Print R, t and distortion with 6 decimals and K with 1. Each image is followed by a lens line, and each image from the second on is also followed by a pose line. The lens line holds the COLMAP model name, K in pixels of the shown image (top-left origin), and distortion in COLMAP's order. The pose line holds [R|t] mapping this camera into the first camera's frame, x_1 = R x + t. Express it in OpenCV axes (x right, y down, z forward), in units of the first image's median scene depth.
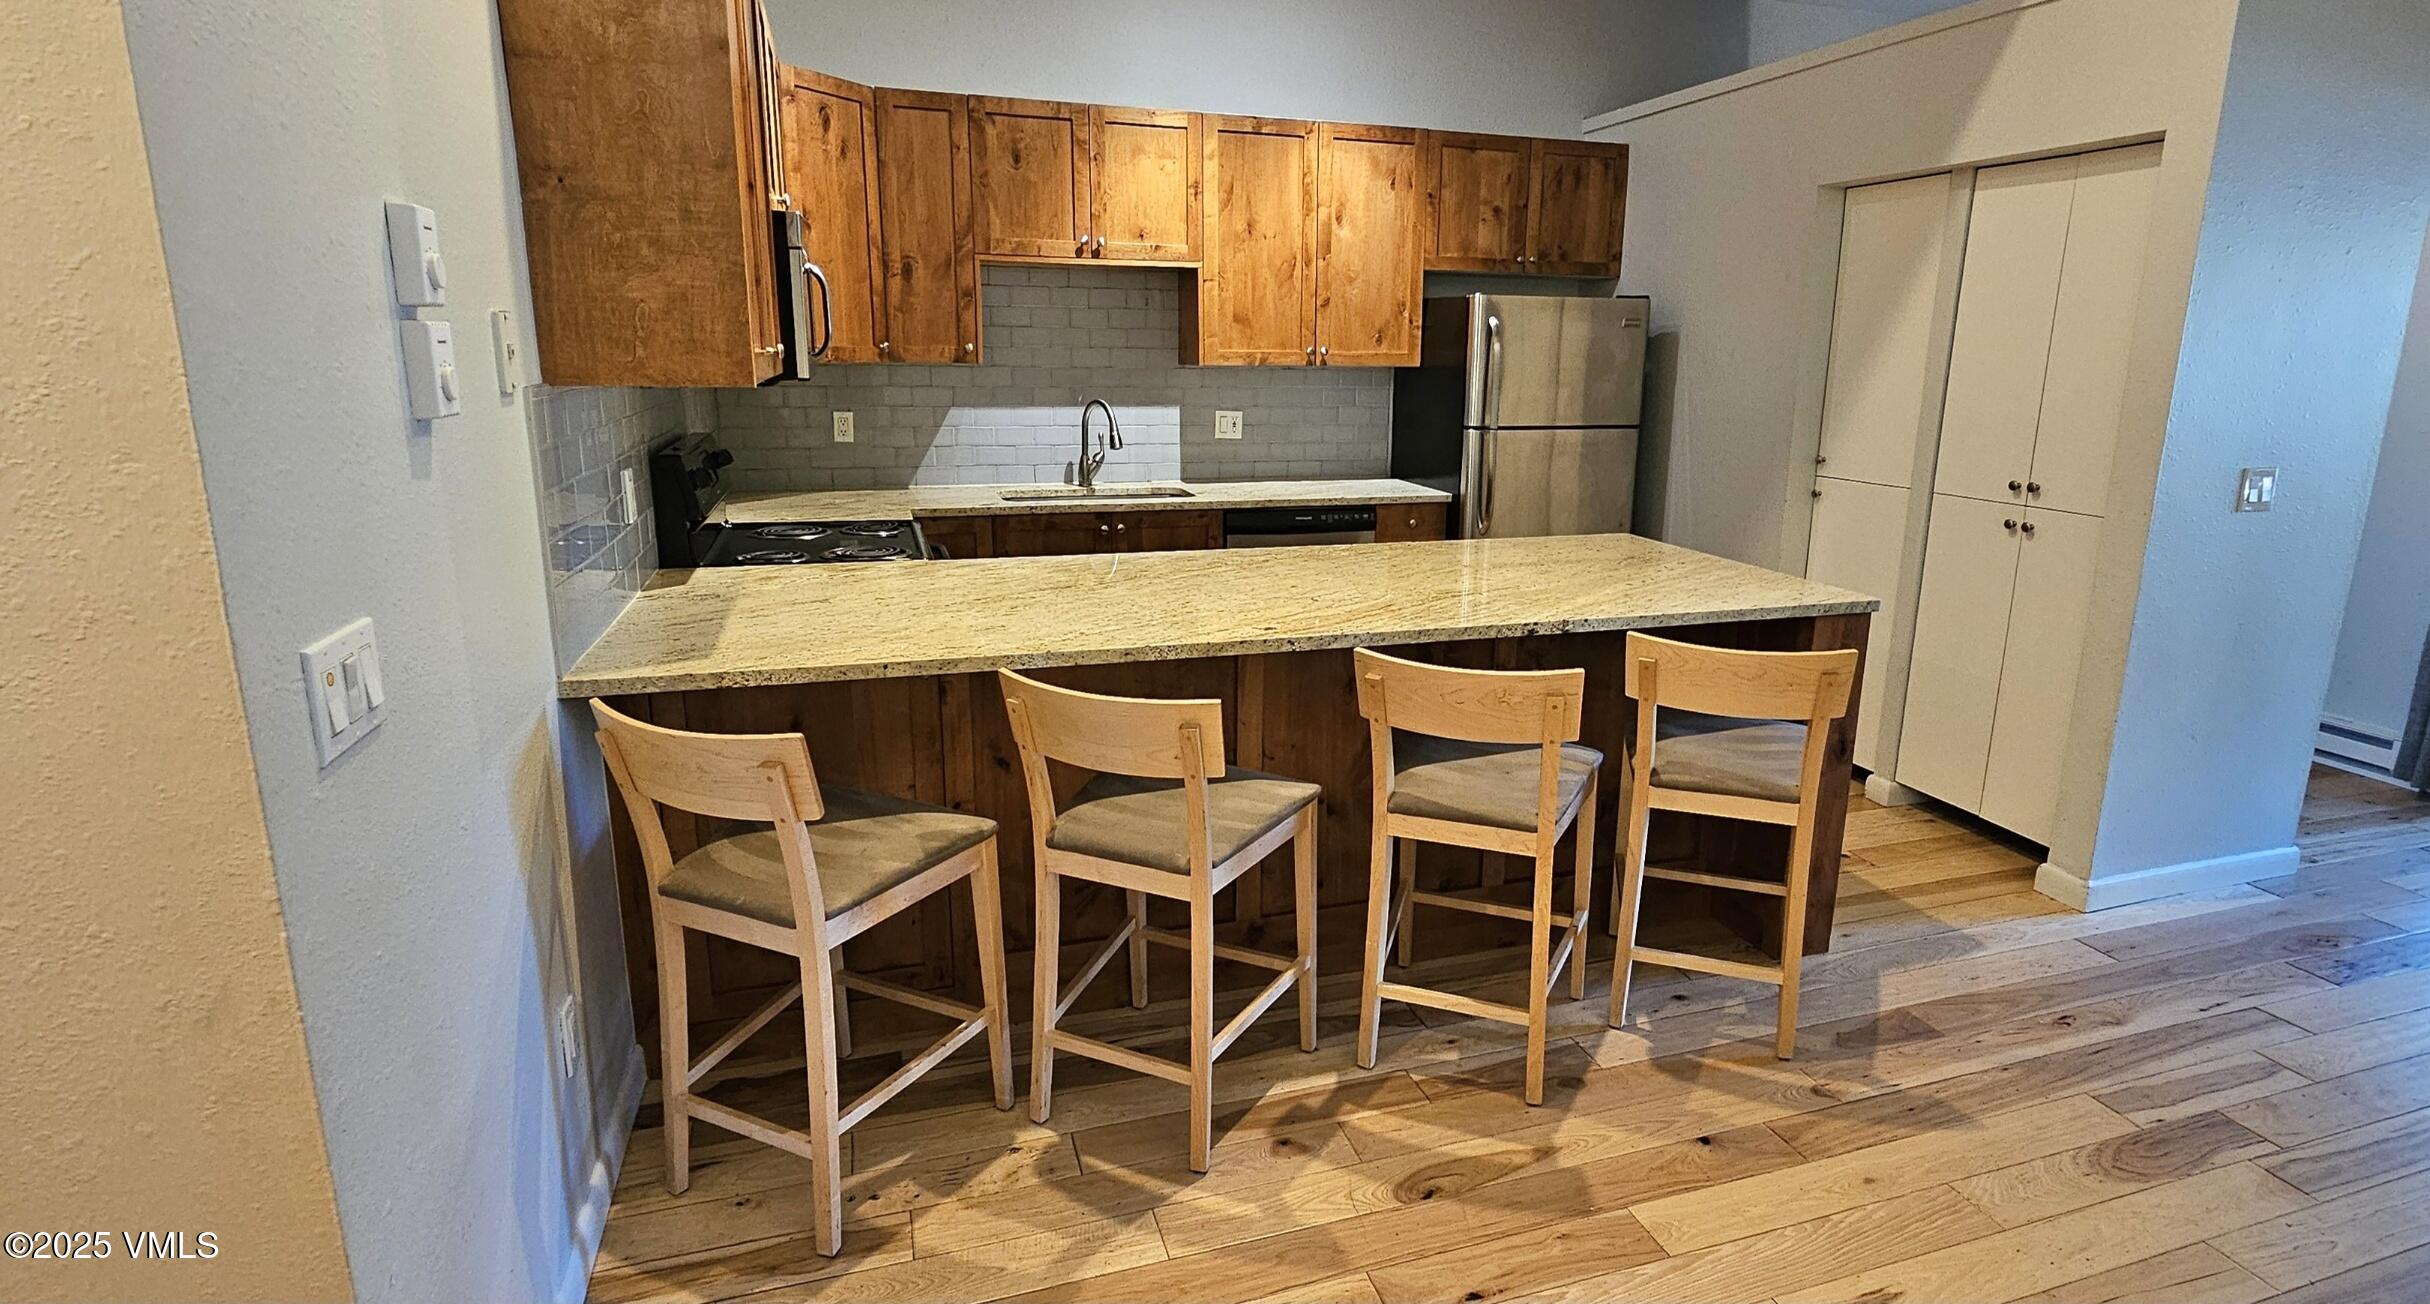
lens RADIAL K [[1223.1, 0, 1288.2], [0, 1223.1, 625.9], [0, 0, 1]] dist [0.004398, -0.000024]
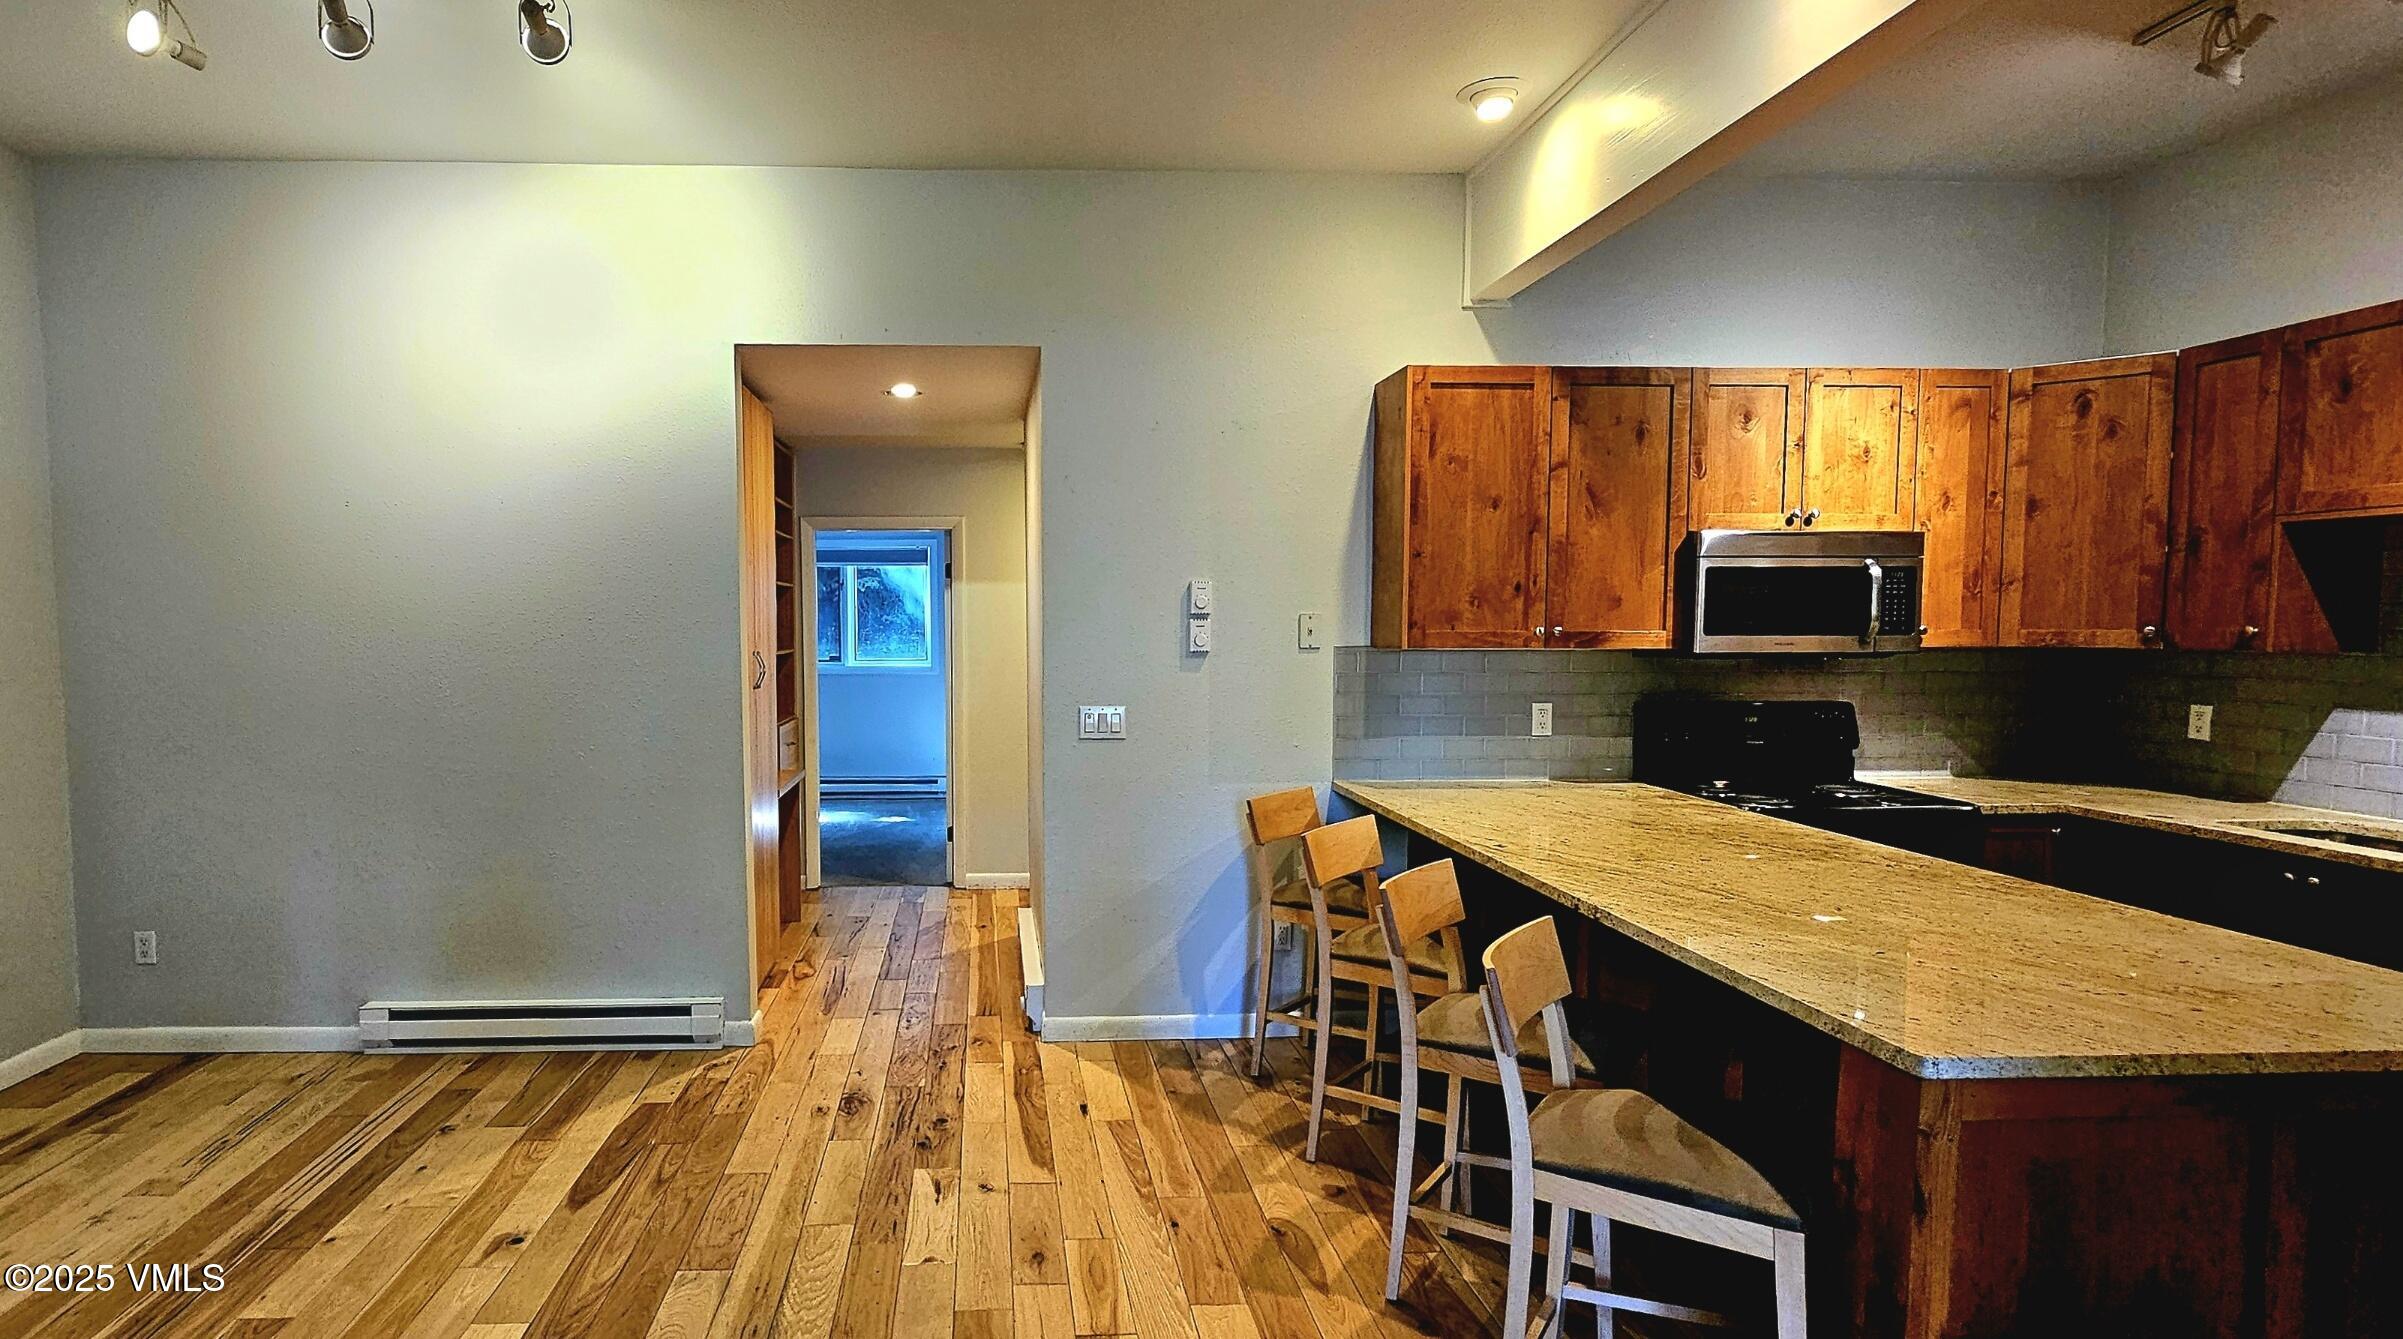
lens RADIAL K [[1214.4, 0, 1043.3], [0, 1214.4, 693.8], [0, 0, 1]] dist [0.001515, -0.001898]
pose [[-0.282351, 0.039275, -0.958507, 0.698782], [-0.218400, 0.970292, 0.104093, -0.094433], [0.934120, 0.238729, -0.265385, 0.466446]]
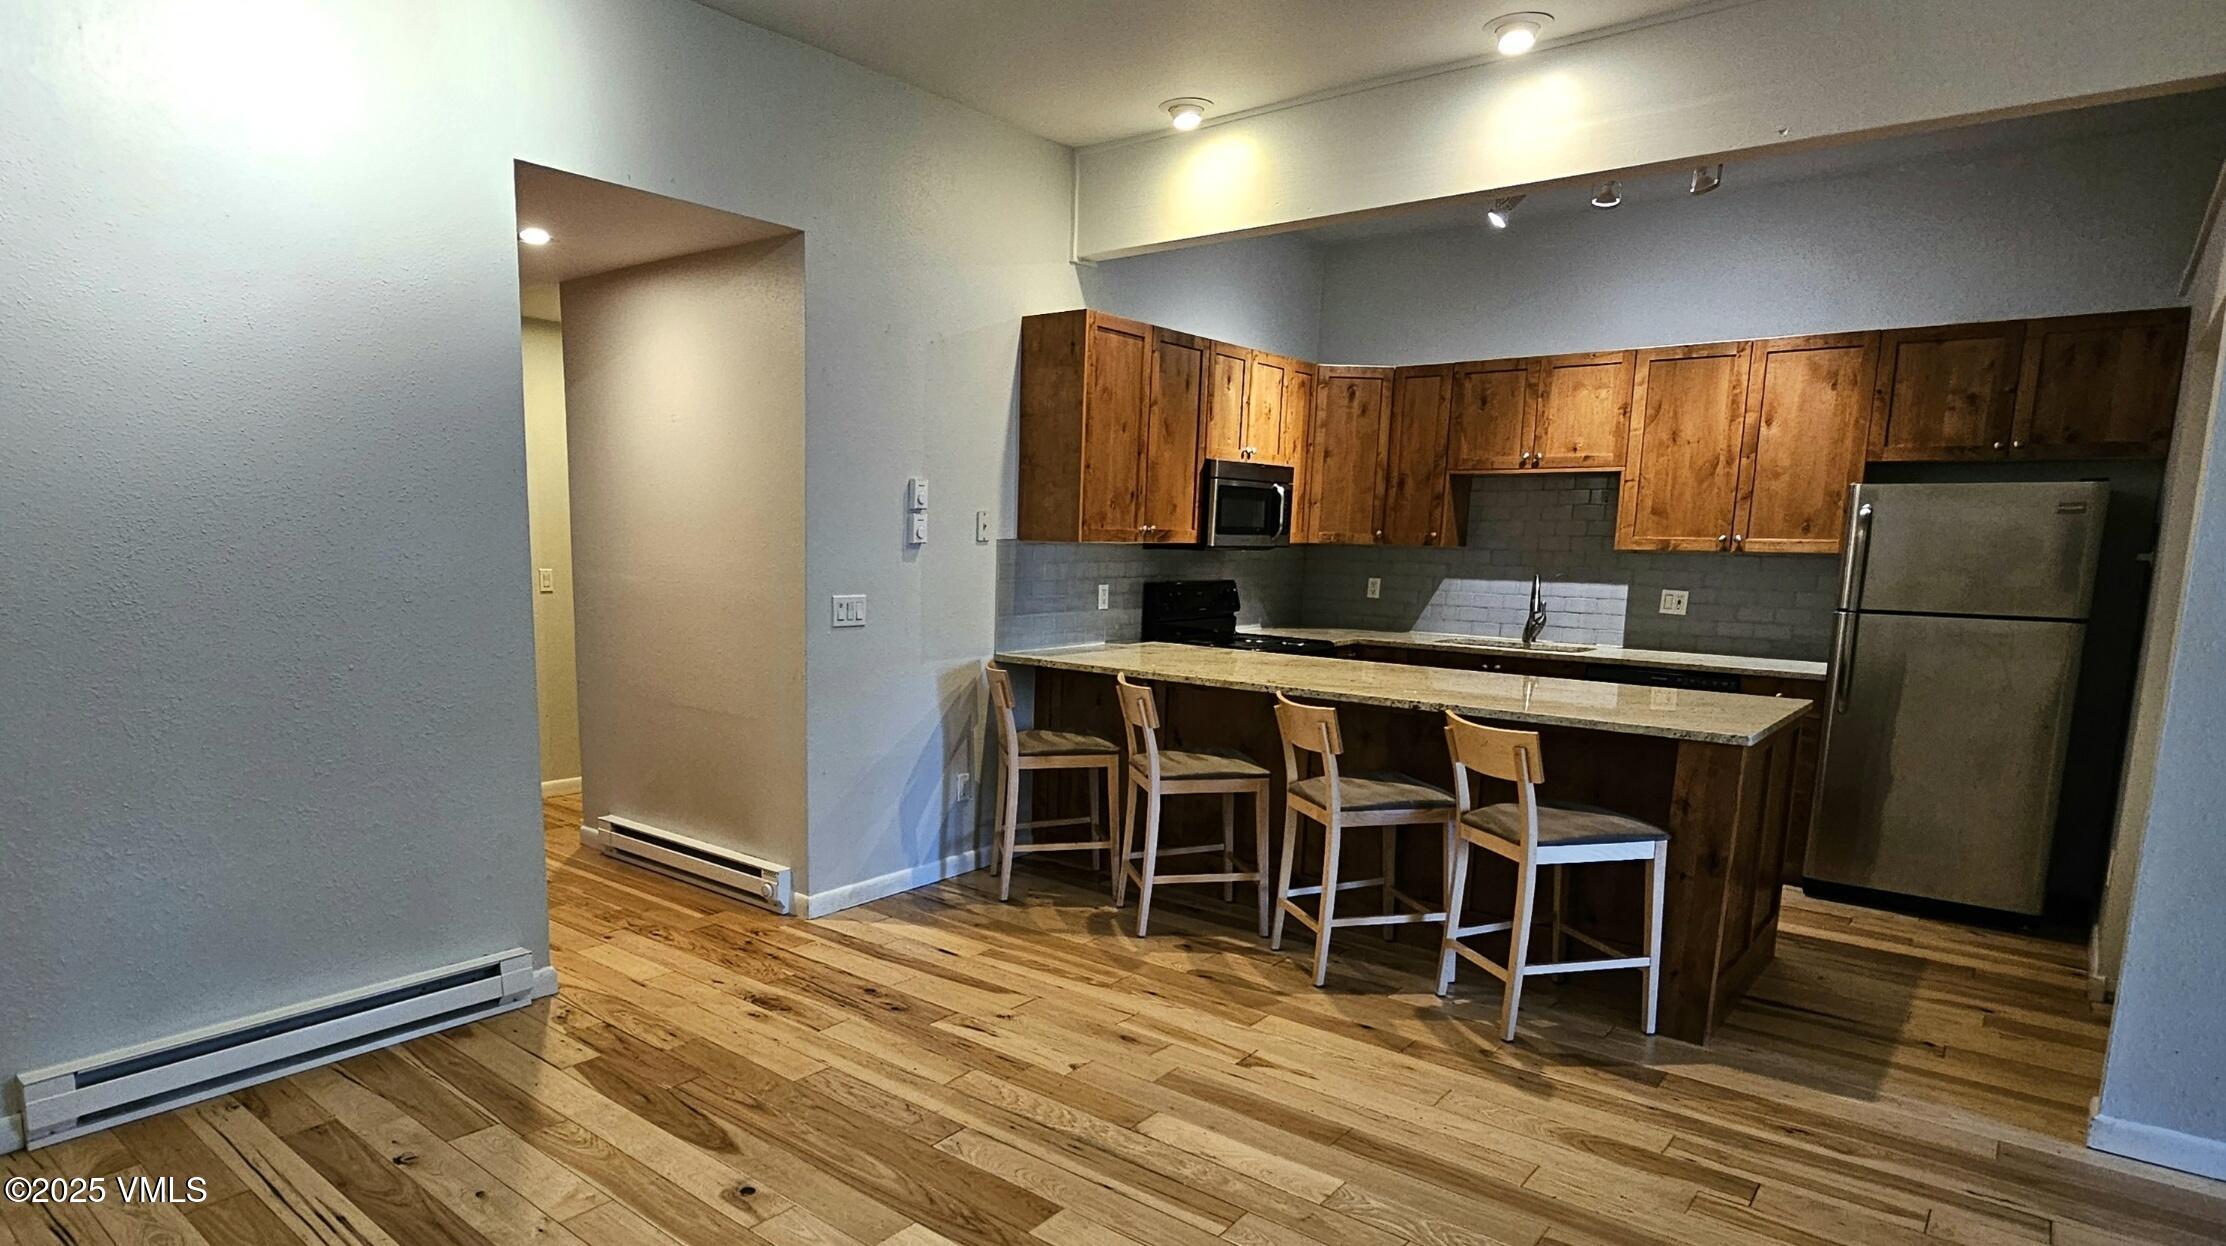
lens RADIAL K [[1223.1, 0, 982.4], [0, 1223.1, 710.0], [0, 0, 1]] dist [-0.000676, 0.001096]
pose [[0.493762, 0.121171, -0.861114, 0.707044], [-0.205746, 0.978407, 0.019701, 0.051349], [0.844907, 0.167443, 0.508030, -0.130965]]
